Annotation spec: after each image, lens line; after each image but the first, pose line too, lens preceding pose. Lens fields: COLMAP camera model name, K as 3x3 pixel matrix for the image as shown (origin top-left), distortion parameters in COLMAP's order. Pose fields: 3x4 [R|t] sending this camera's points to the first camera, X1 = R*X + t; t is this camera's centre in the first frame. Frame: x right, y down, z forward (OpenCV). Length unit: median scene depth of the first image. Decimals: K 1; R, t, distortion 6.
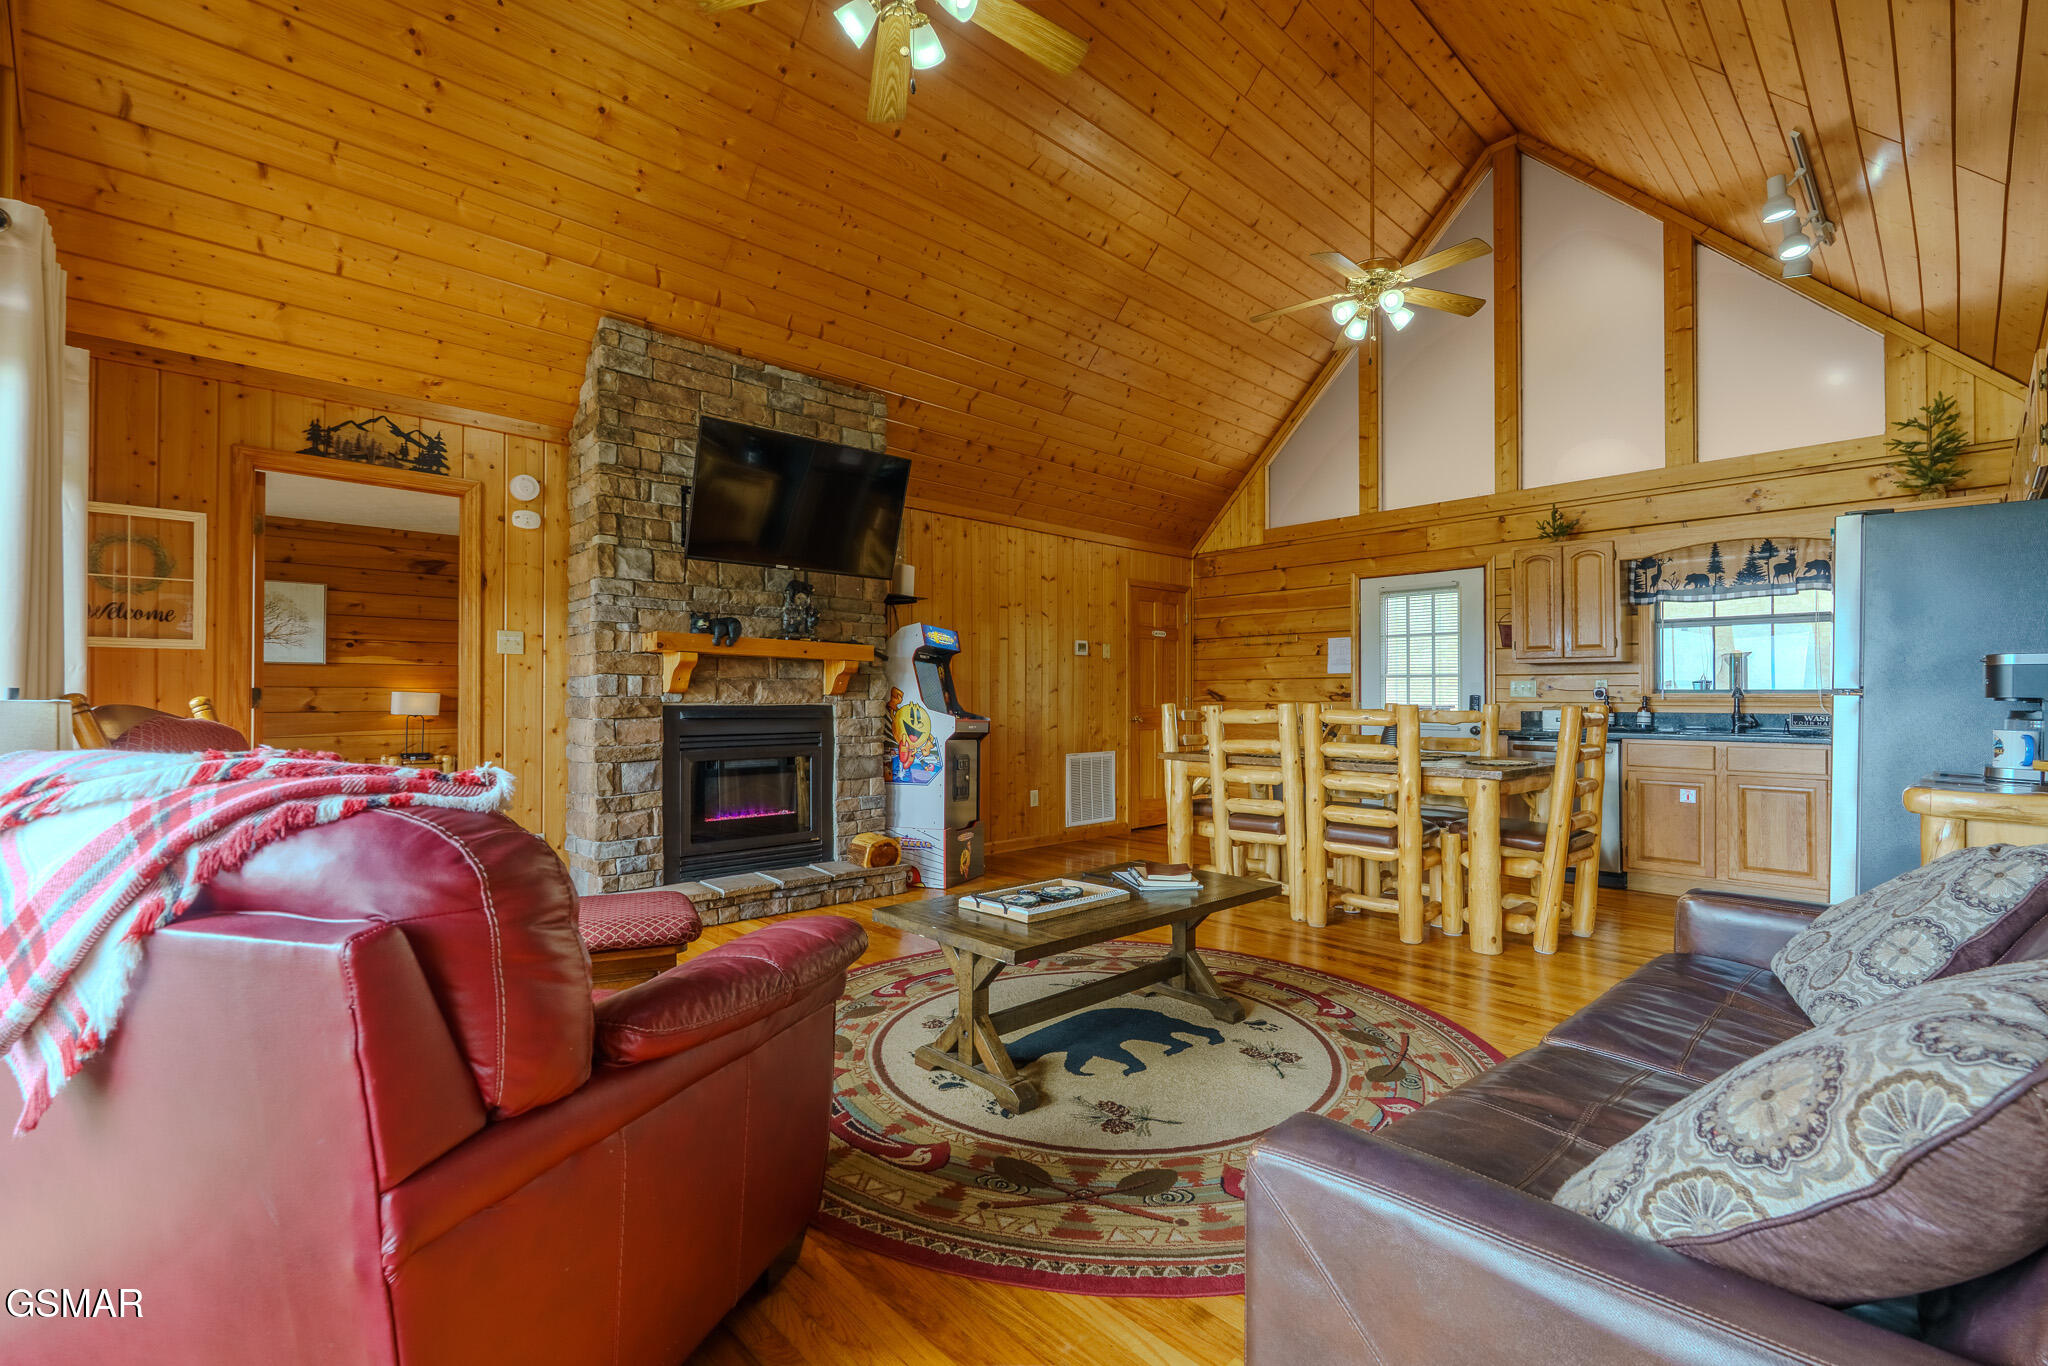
lens RADIAL K [[899.2, 0, 1029.1], [0, 899.2, 686.1], [0, 0, 1]] dist [-0.007471, 0.000216]
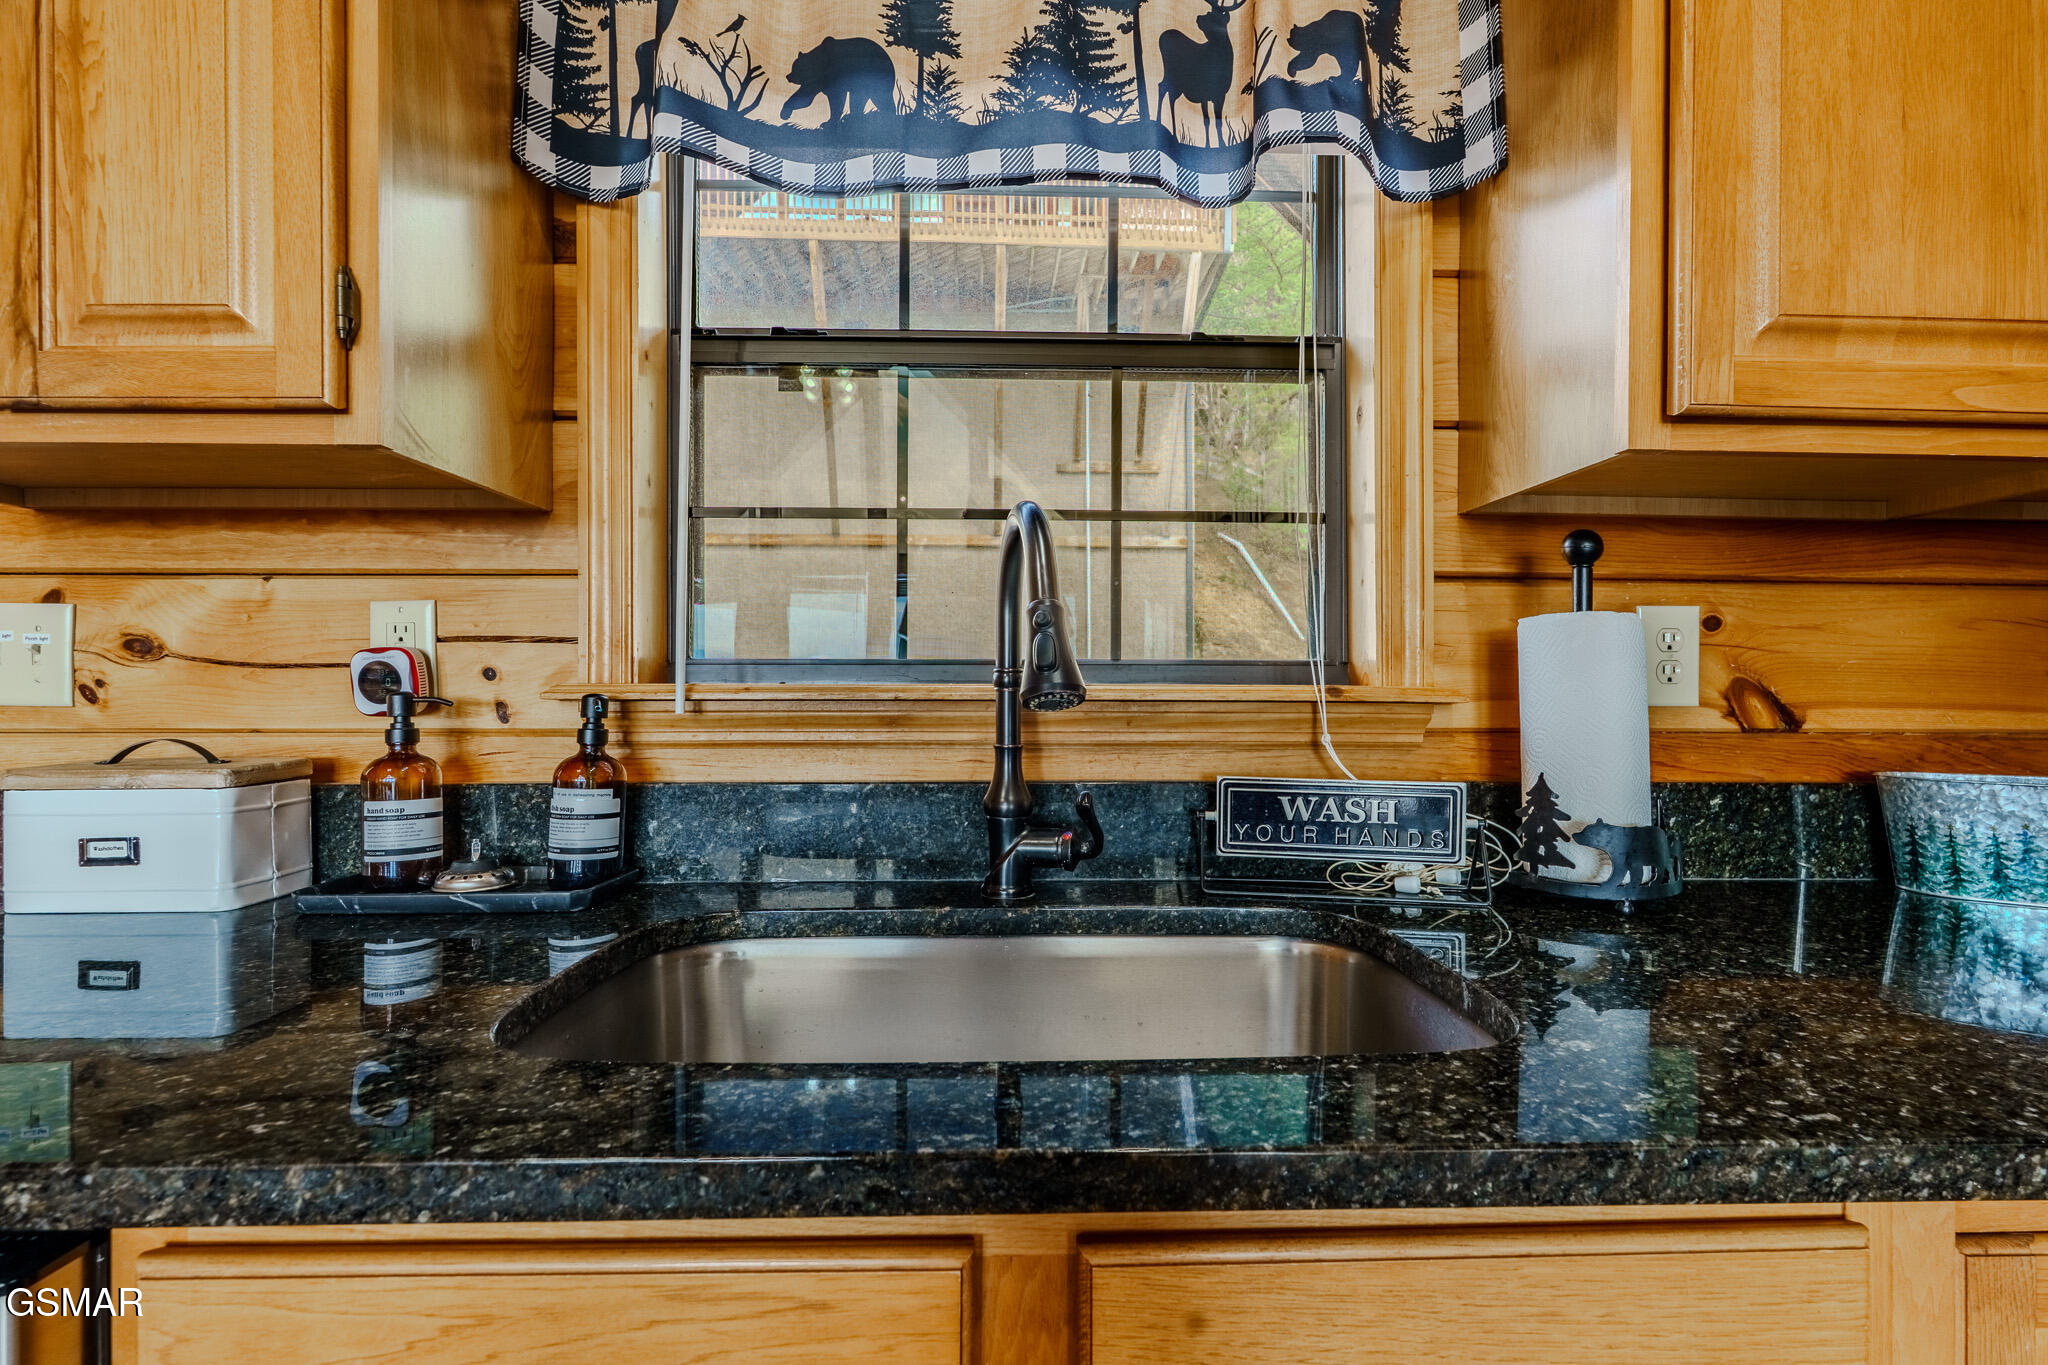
lens RADIAL K [[899.2, 0, 1014.1], [0, 899.2, 694.7], [0, 0, 1]] dist [-0.007471, 0.000216]
pose [[0.679422, -0.001294, 0.733747, 0.709969], [-0.012959, 0.999821, 0.013763, 0.008745], [-0.733634, -0.018860, 0.679284, 0.946098]]
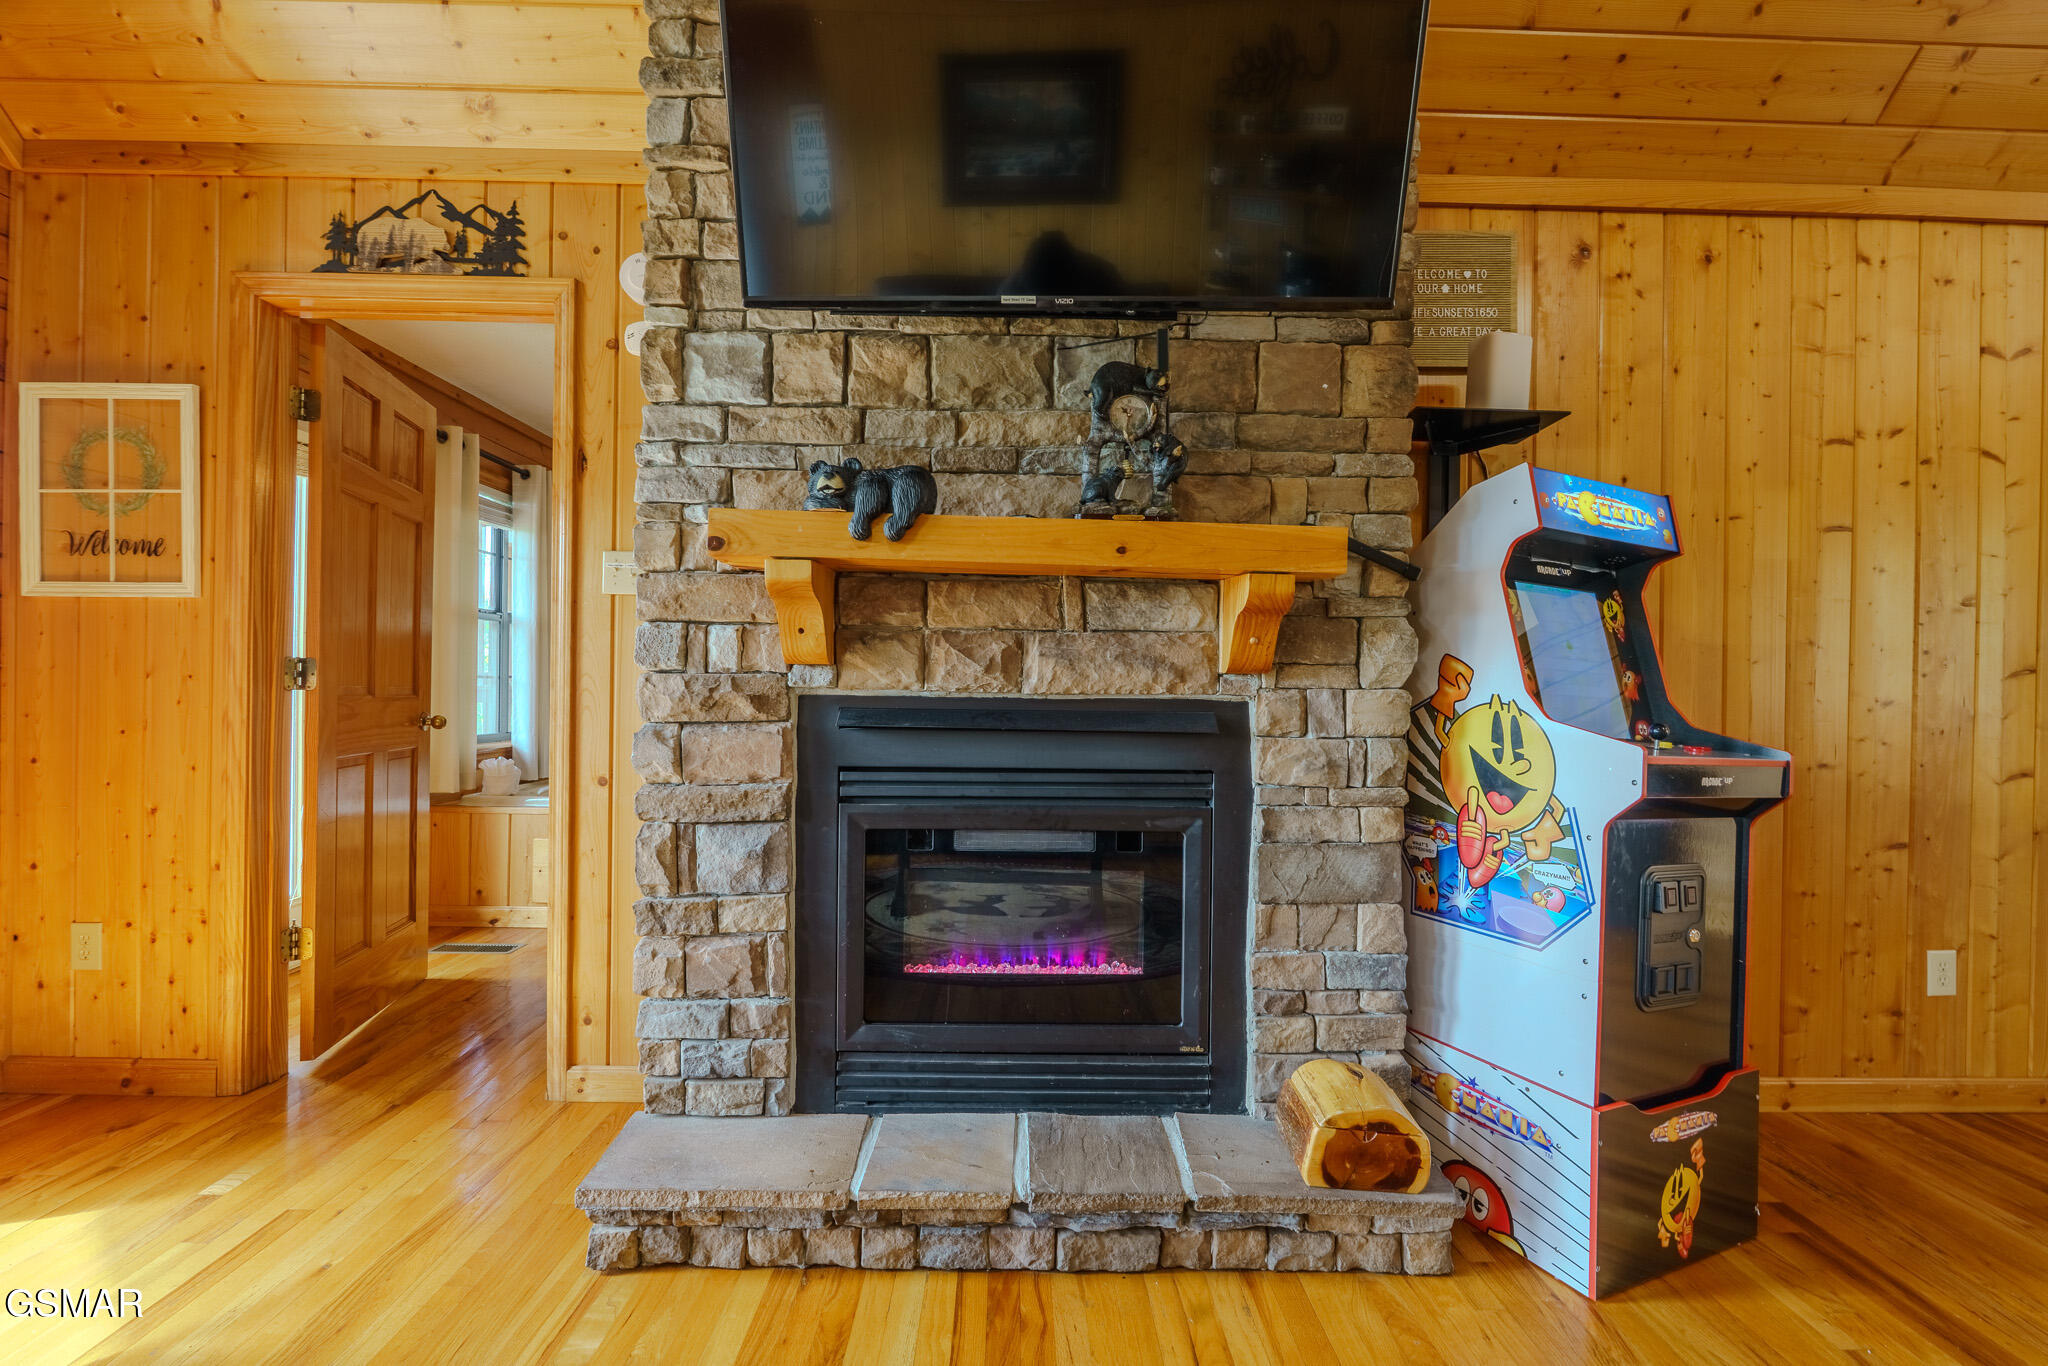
lens RADIAL K [[899.2, 0, 1027.1], [0, 899.2, 693.4], [0, 0, 1]] dist [-0.007471, 0.000216]
pose [[0.737548, 0.011184, -0.675202, -0.034364], [-0.002181, 0.999897, 0.014180, 0.013530], [0.675291, -0.008986, 0.737497, 0.698762]]
